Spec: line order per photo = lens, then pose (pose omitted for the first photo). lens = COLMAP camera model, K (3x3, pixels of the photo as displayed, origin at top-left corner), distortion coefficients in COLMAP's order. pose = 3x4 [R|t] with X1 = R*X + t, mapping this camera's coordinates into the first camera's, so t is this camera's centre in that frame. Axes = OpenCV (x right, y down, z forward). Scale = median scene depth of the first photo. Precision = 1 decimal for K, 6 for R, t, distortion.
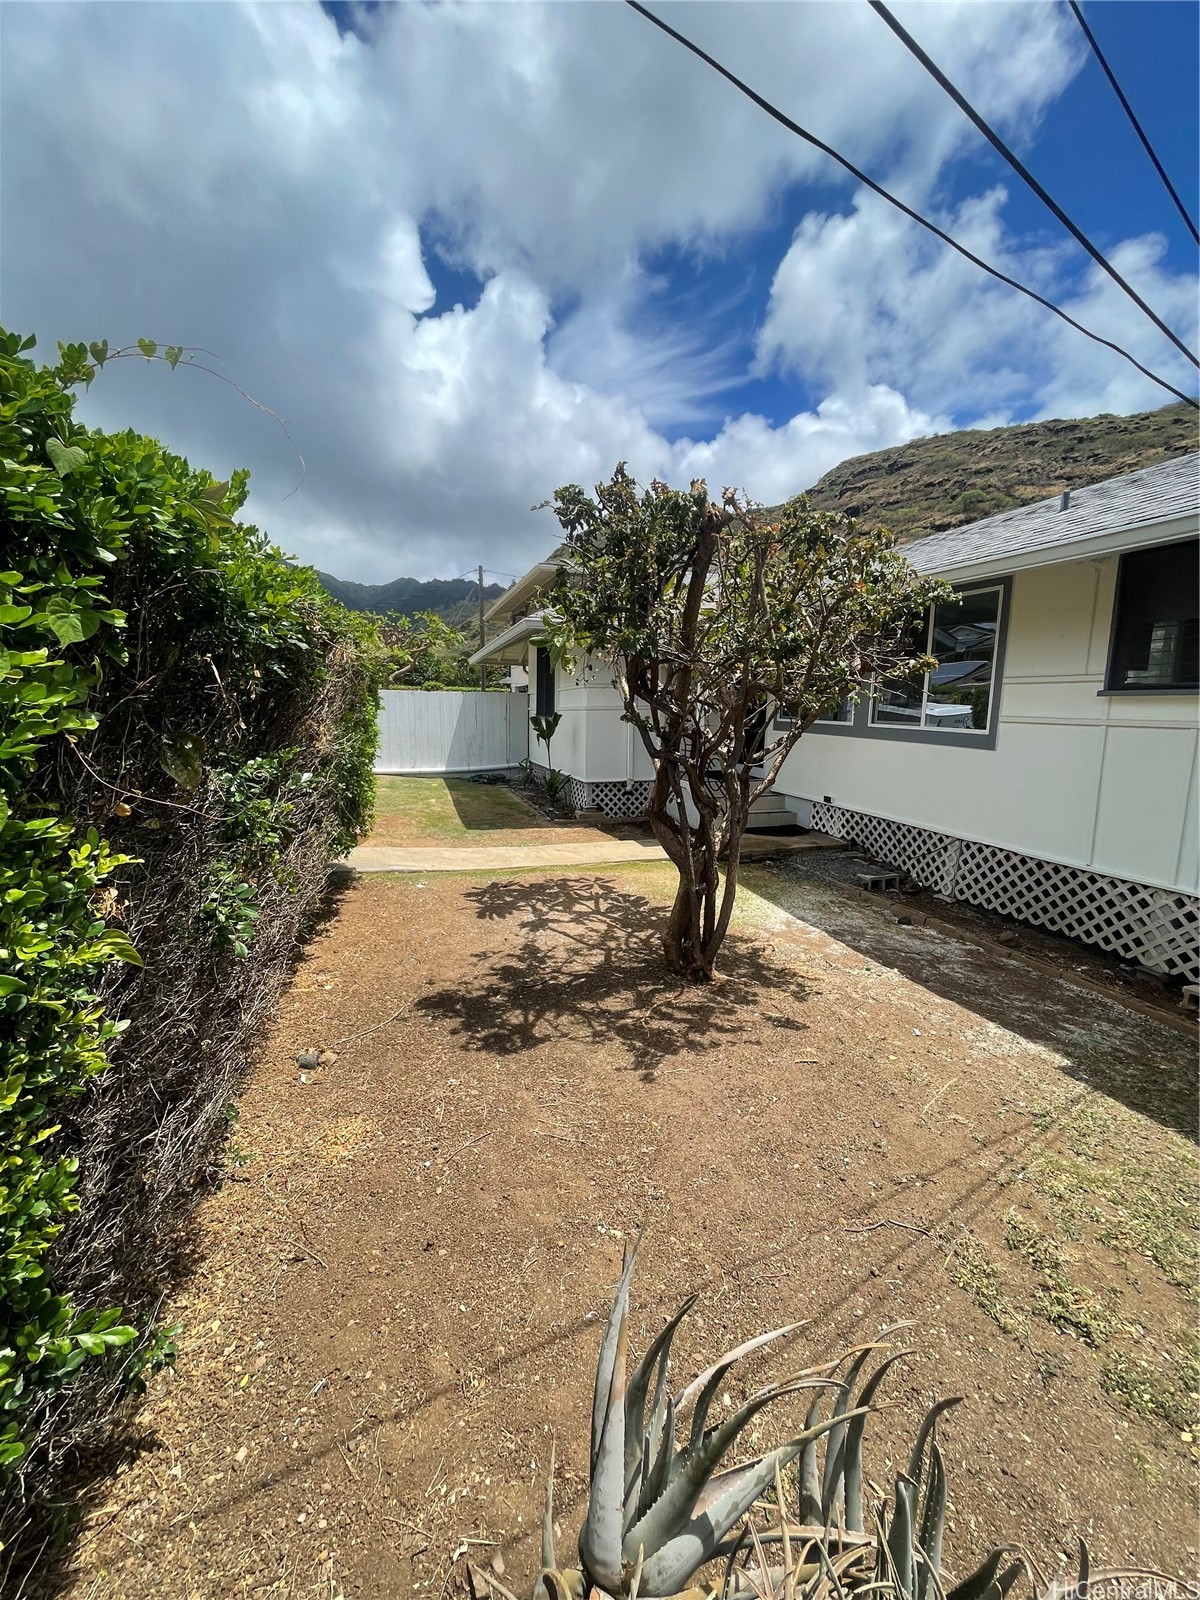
lens RADIAL K [[656.7, 0, 596.9], [0, 656.7, 795.8], [0, 0, 1]] dist [-0.001229, 0.004724]
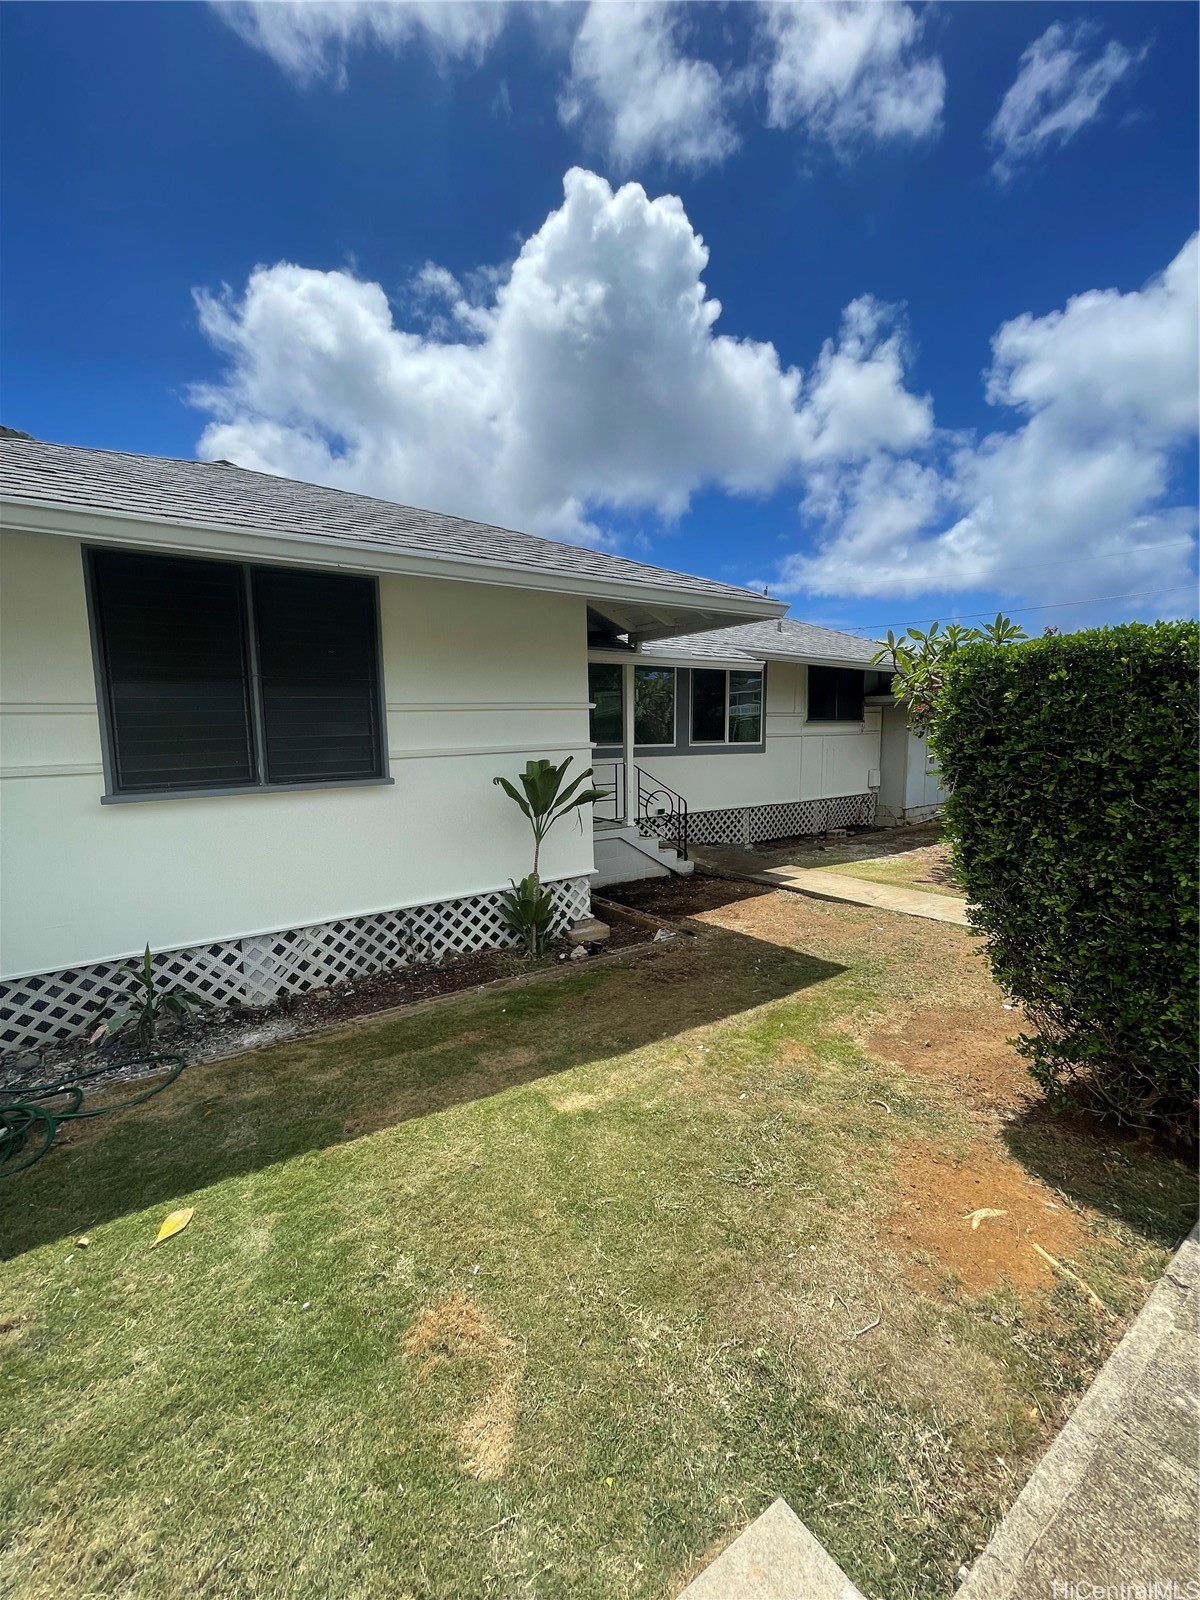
lens RADIAL K [[656.7, 0, 596.9], [0, 656.7, 795.8], [0, 0, 1]] dist [-0.001229, 0.004724]
pose [[-0.313064, -0.110523, 0.943279, -0.808067], [0.141357, 0.976720, 0.161356, -0.258336], [-0.939153, 0.183854, -0.290153, 1.651097]]
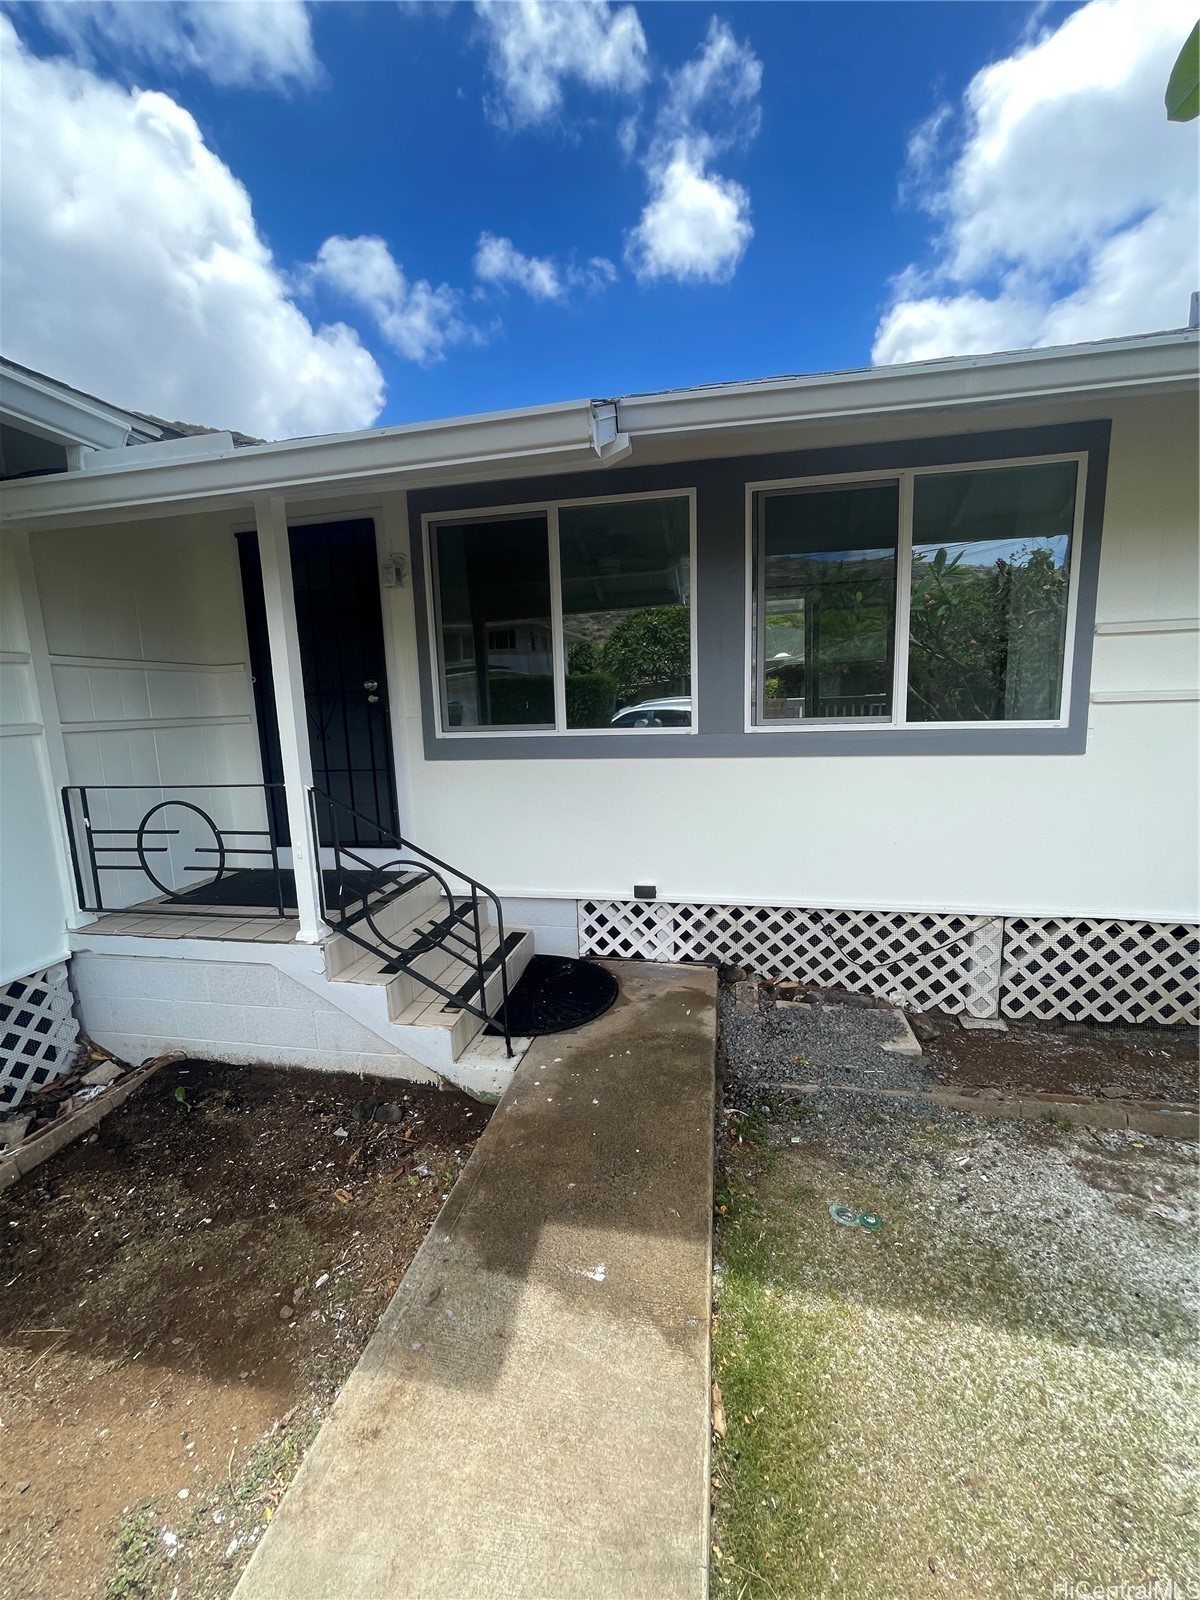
lens RADIAL K [[670.8, 0, 592.3], [0, 670.8, 800.6], [0, 0, 1]] dist [-0.002078, -0.000226]
pose [[0.494932, -0.148023, 0.856231, -0.090030], [0.163148, 0.983689, 0.075753, -0.119211], [-0.853478, 0.102200, 0.511009, 0.891670]]
